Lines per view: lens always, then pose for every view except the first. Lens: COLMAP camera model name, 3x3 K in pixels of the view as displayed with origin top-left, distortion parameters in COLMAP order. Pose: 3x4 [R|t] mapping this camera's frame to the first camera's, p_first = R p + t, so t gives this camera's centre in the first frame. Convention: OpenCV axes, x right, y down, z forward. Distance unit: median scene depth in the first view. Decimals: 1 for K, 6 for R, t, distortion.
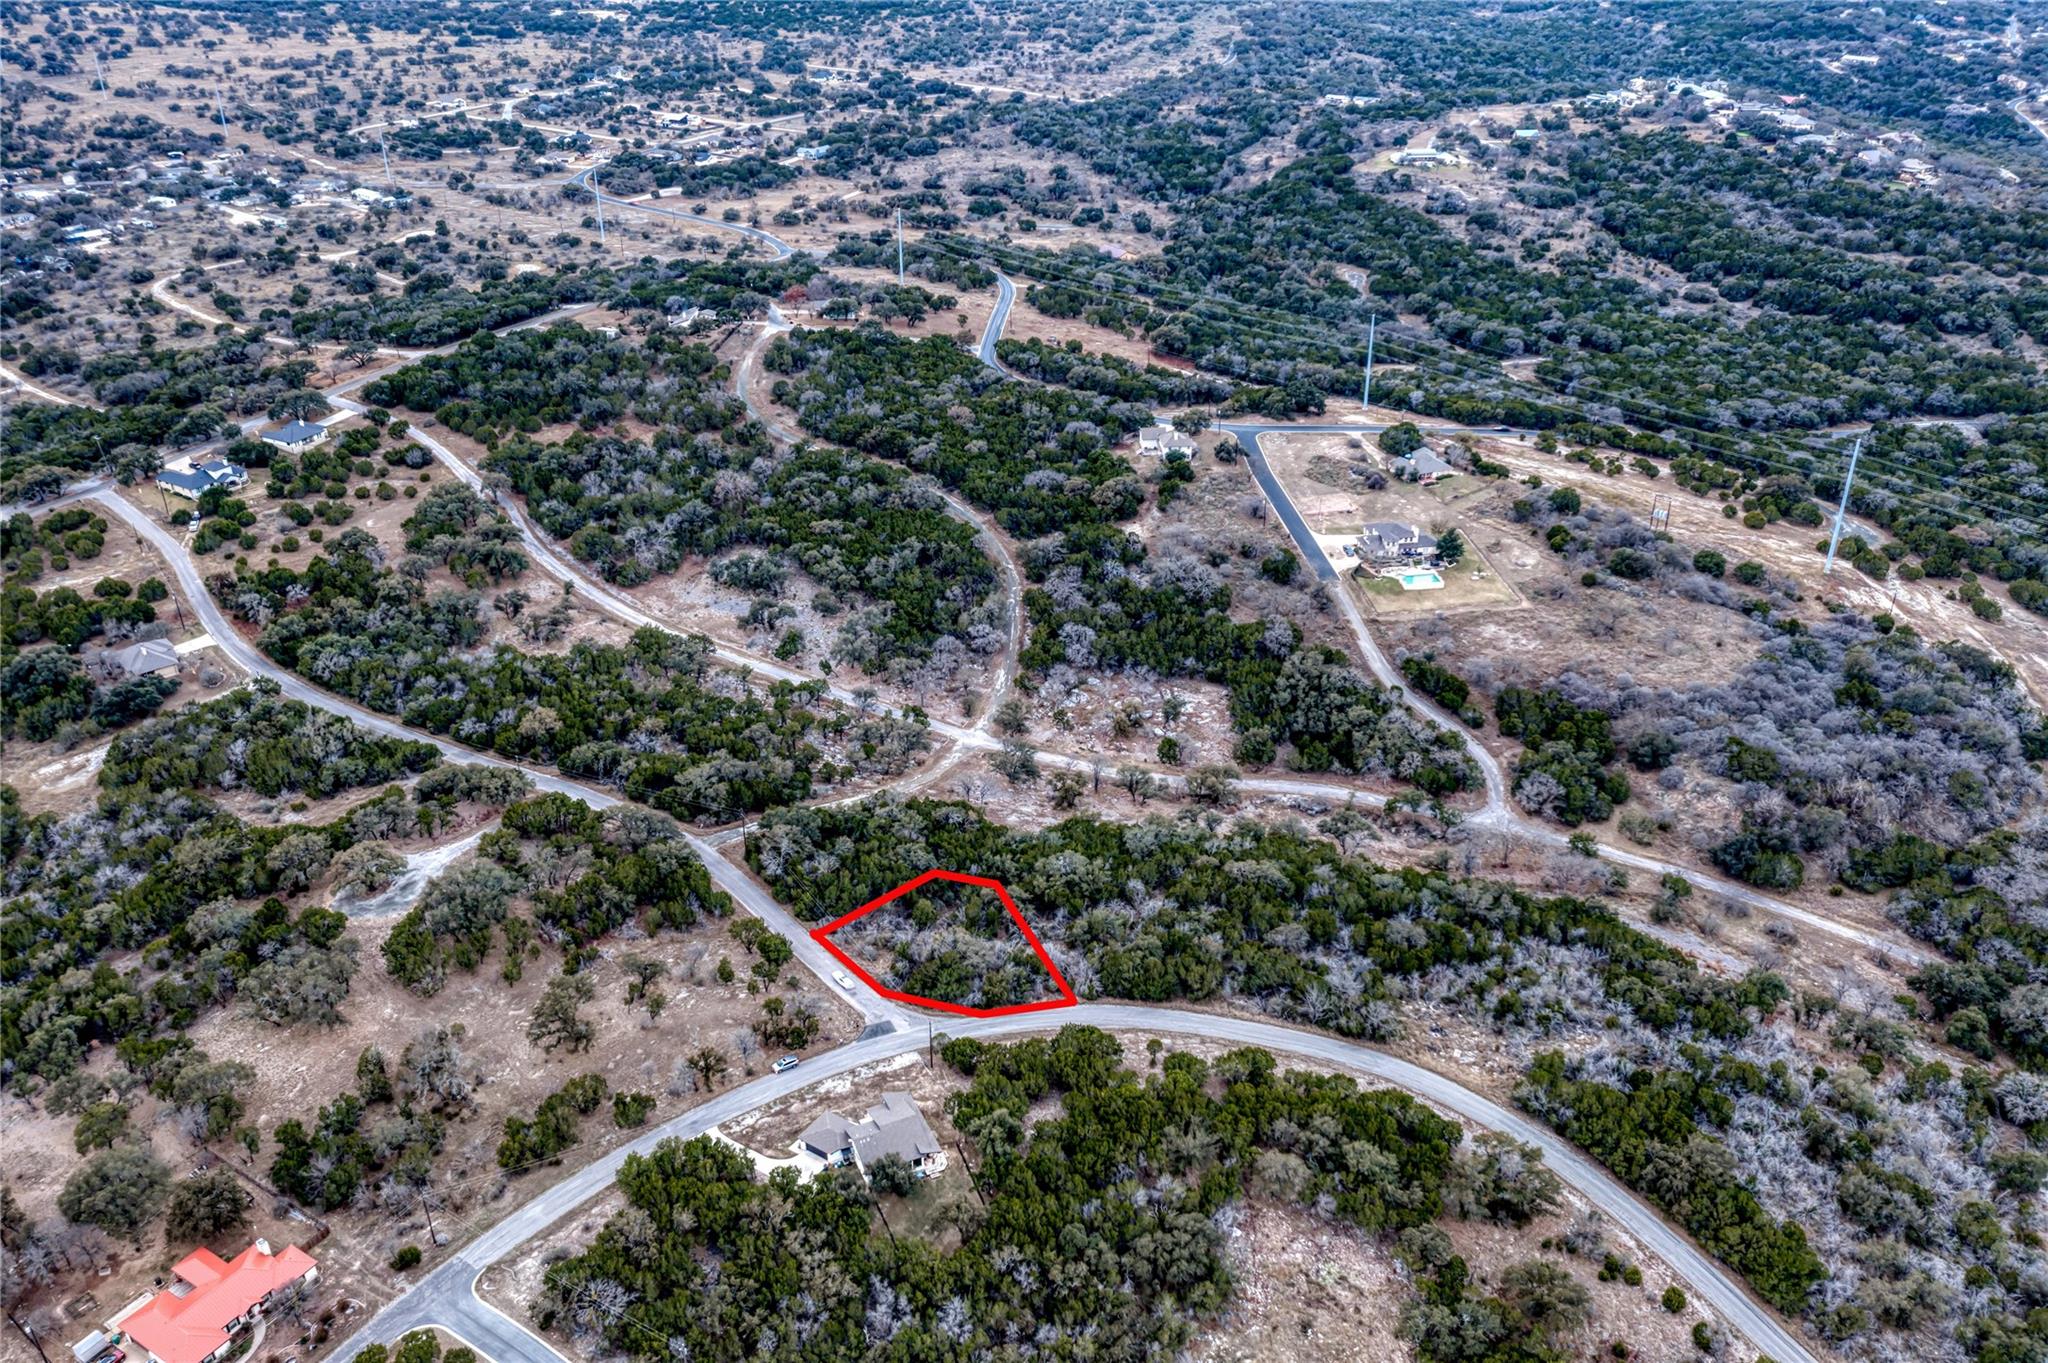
lens RADIAL K [[1621.1, 0, 1029.1], [0, 1621.1, 684.1], [0, 0, 1]] dist [-0.021308, 0.002925]
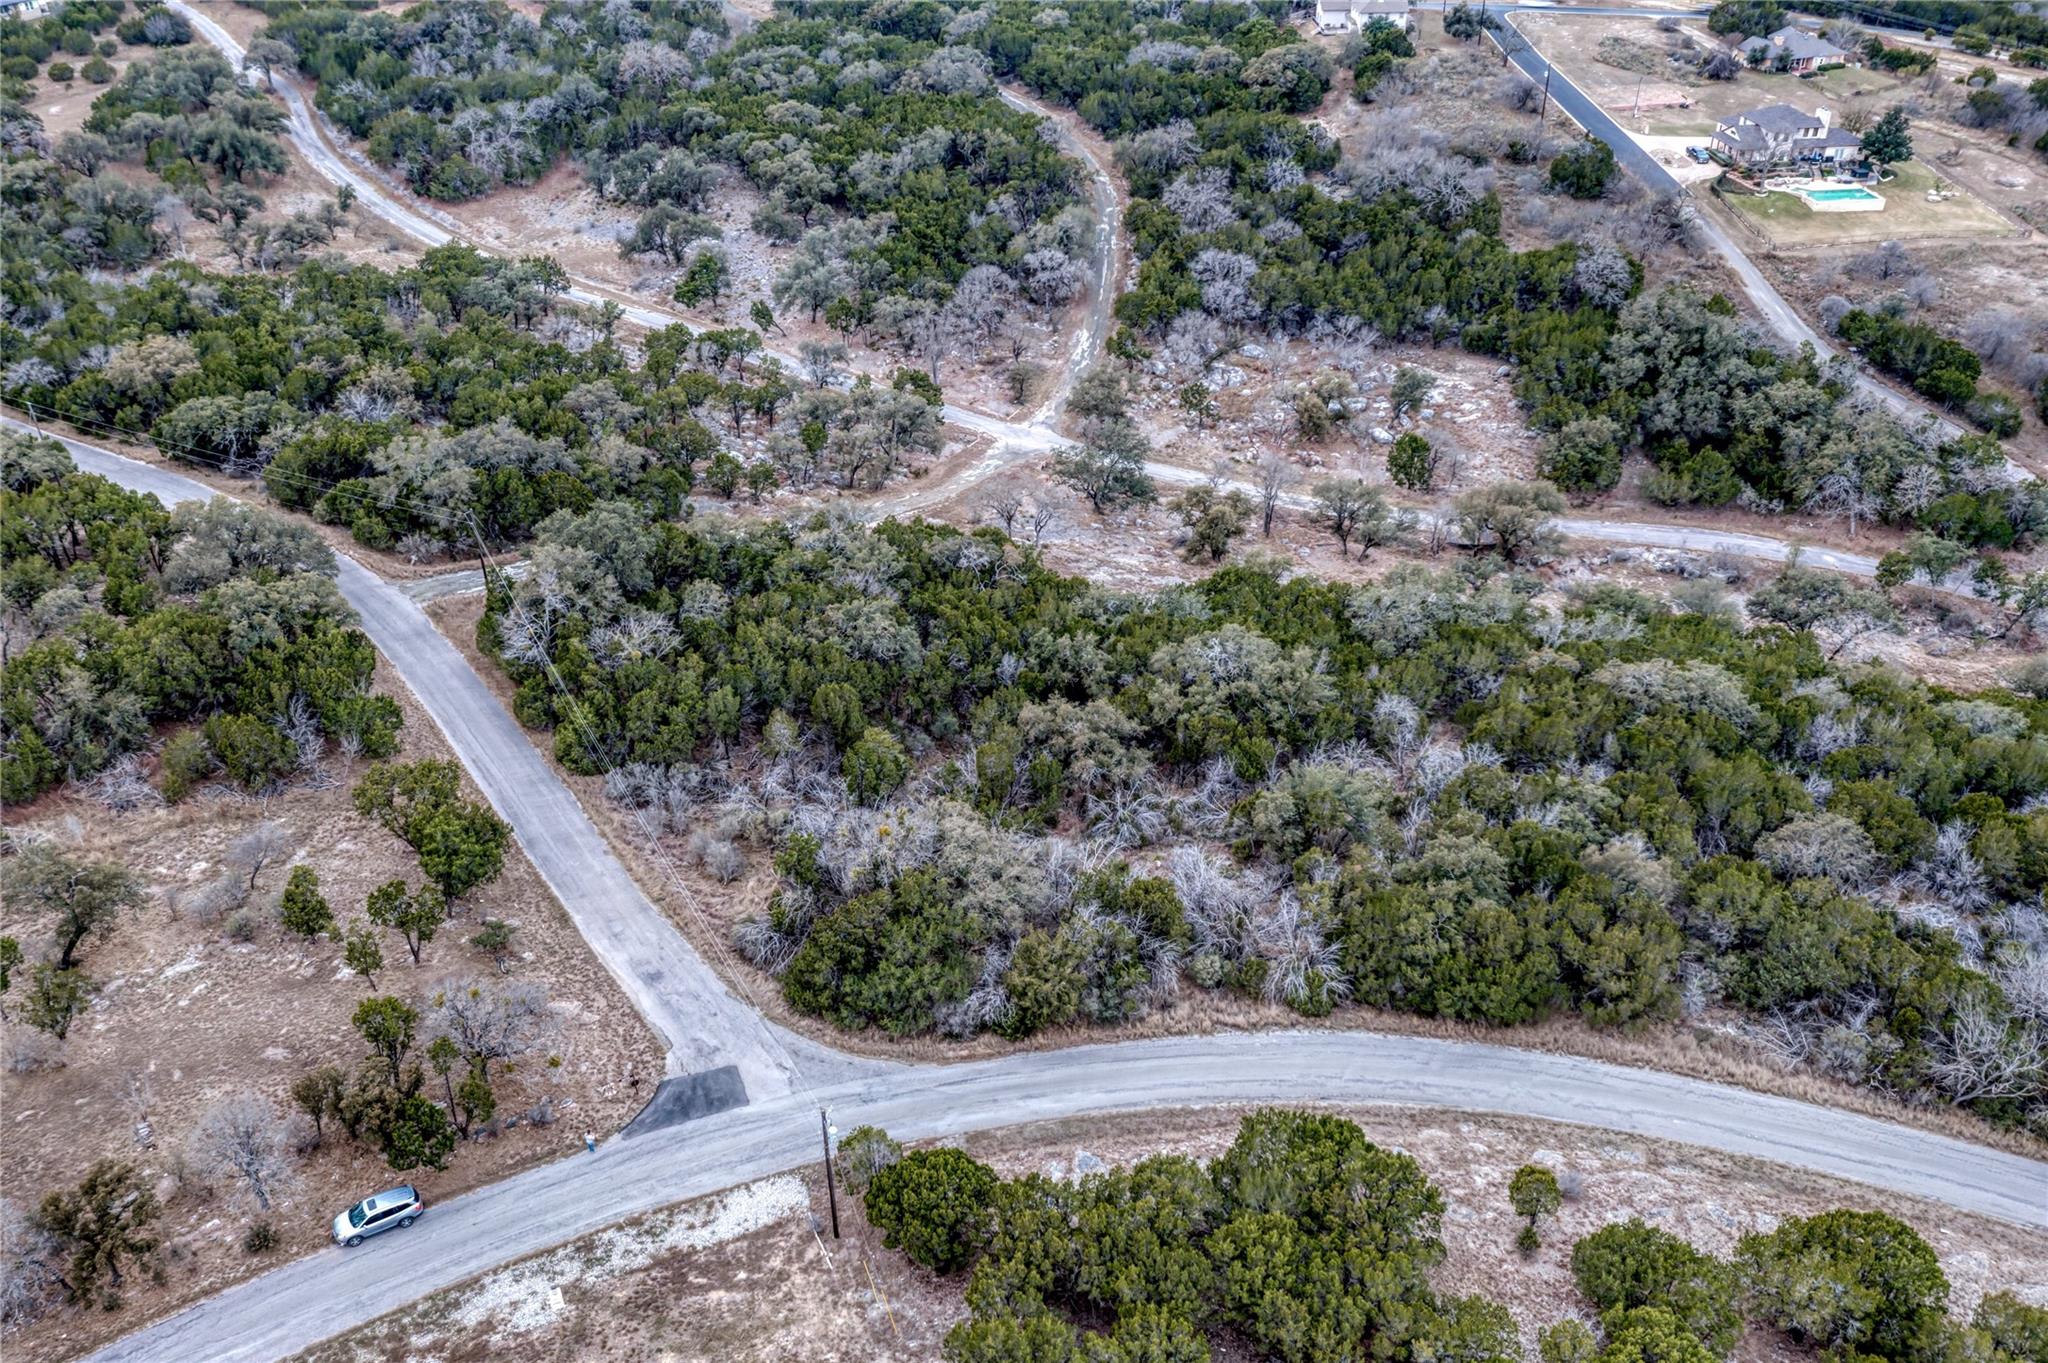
lens RADIAL K [[1621.1, 0, 1029.1], [0, 1621.1, 684.1], [0, 0, 1]] dist [-0.021308, 0.002925]
pose [[0.998521, 0.024426, -0.048566, -0.006636], [-0.020180, 0.996085, 0.086070, 0.072459], [0.050478, -0.084963, 0.995105, 0.504753]]
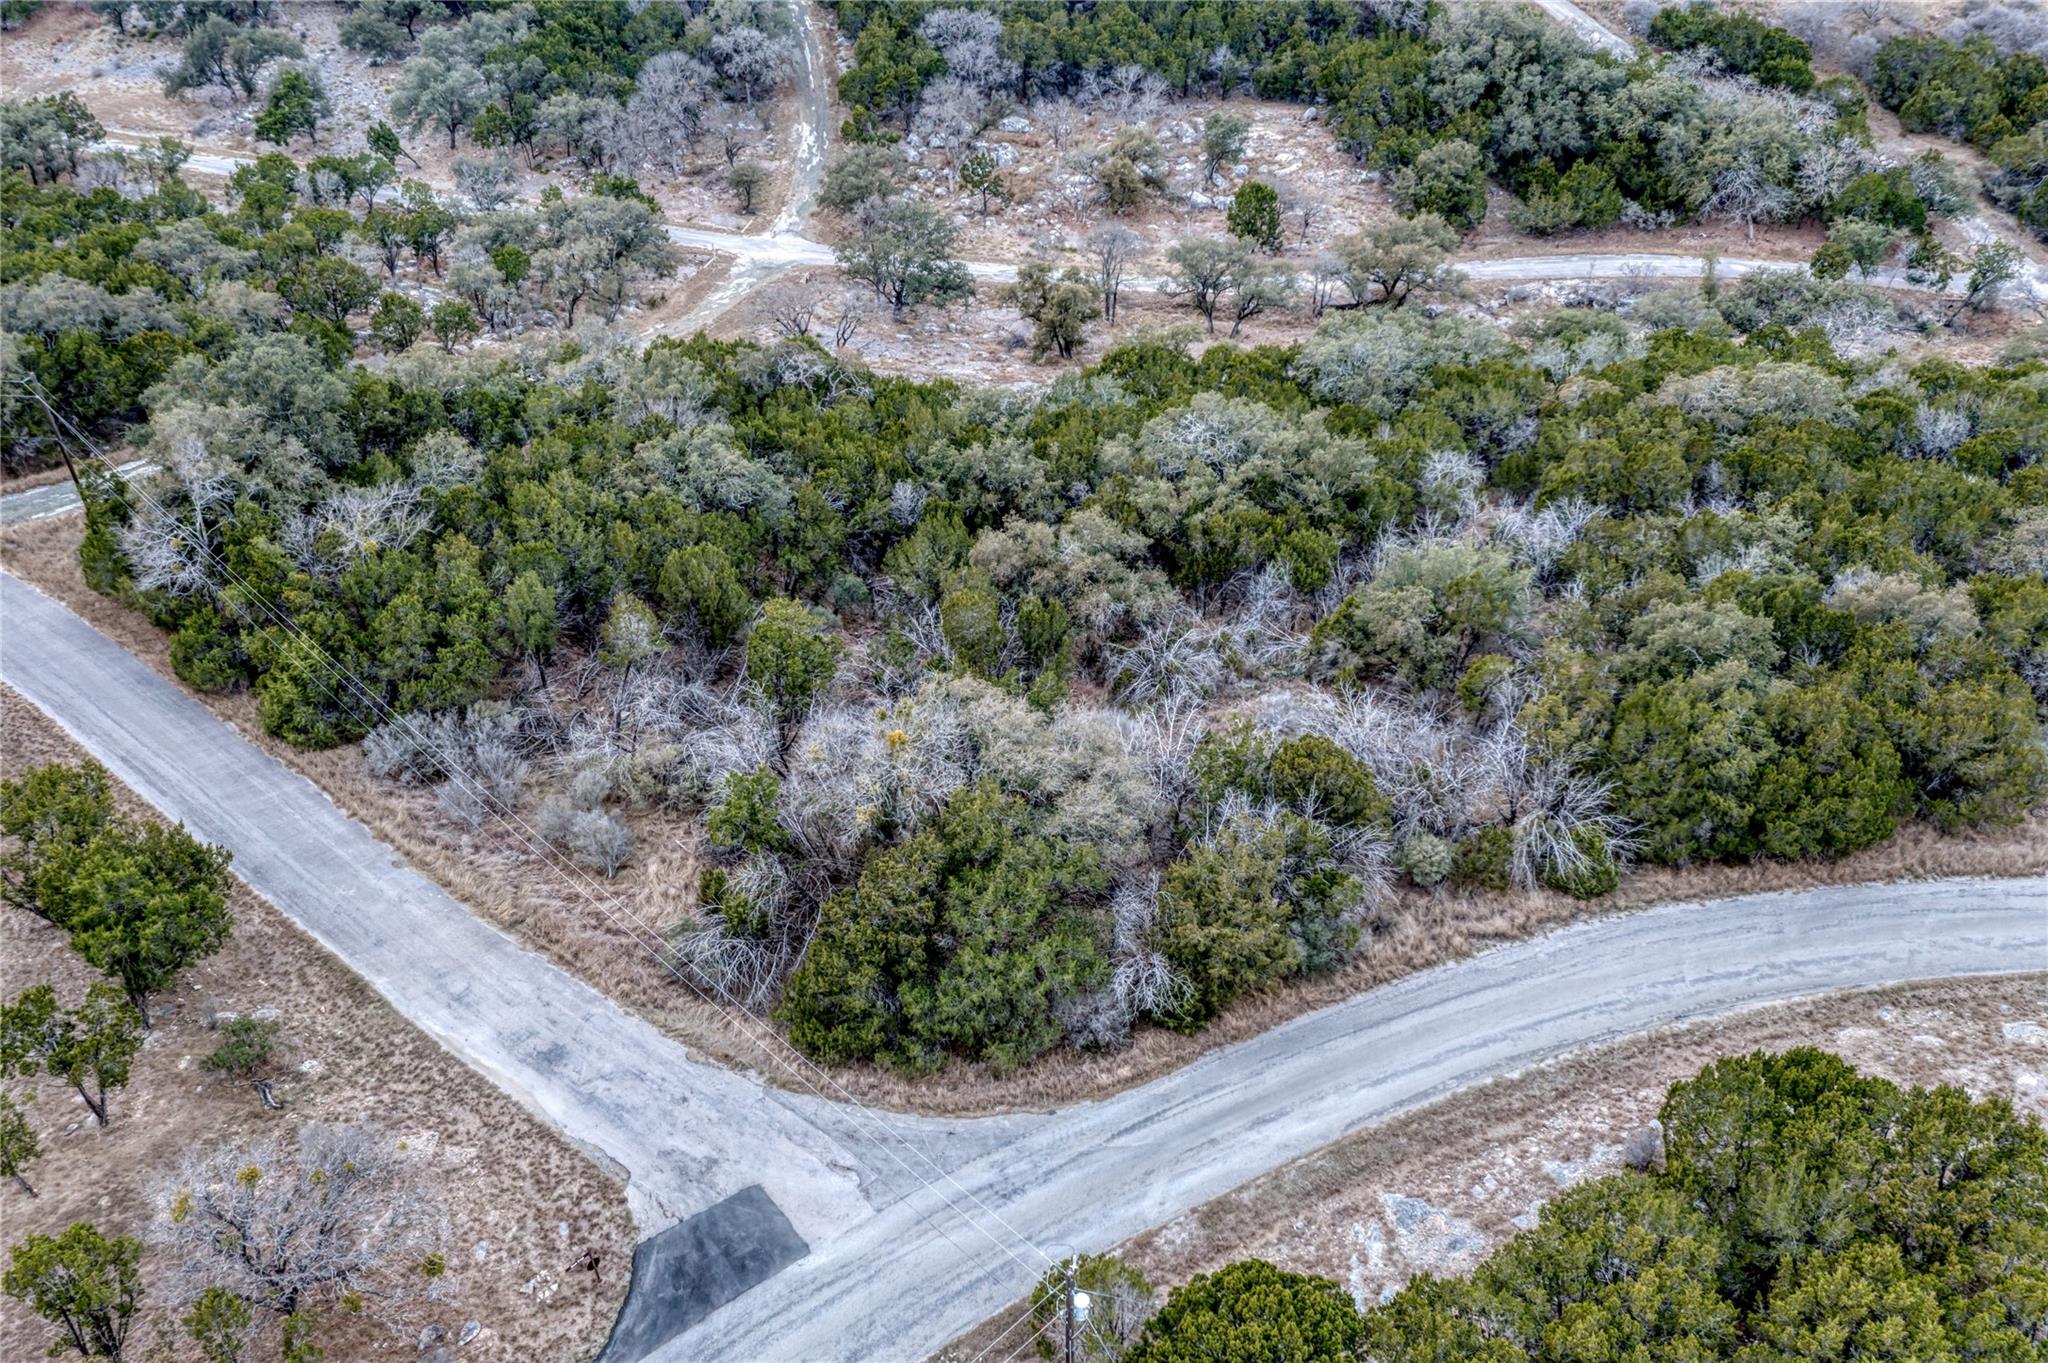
lens RADIAL K [[1619.9, 0, 1029.0], [0, 1619.9, 678.5], [0, 0, 1]] dist [-0.014901, -0.009610]
pose [[0.975551, -0.143456, 0.166494, -0.058995], [0.119108, 0.981784, 0.148031, 0.093156], [-0.184697, -0.124581, 0.974868, 0.614928]]
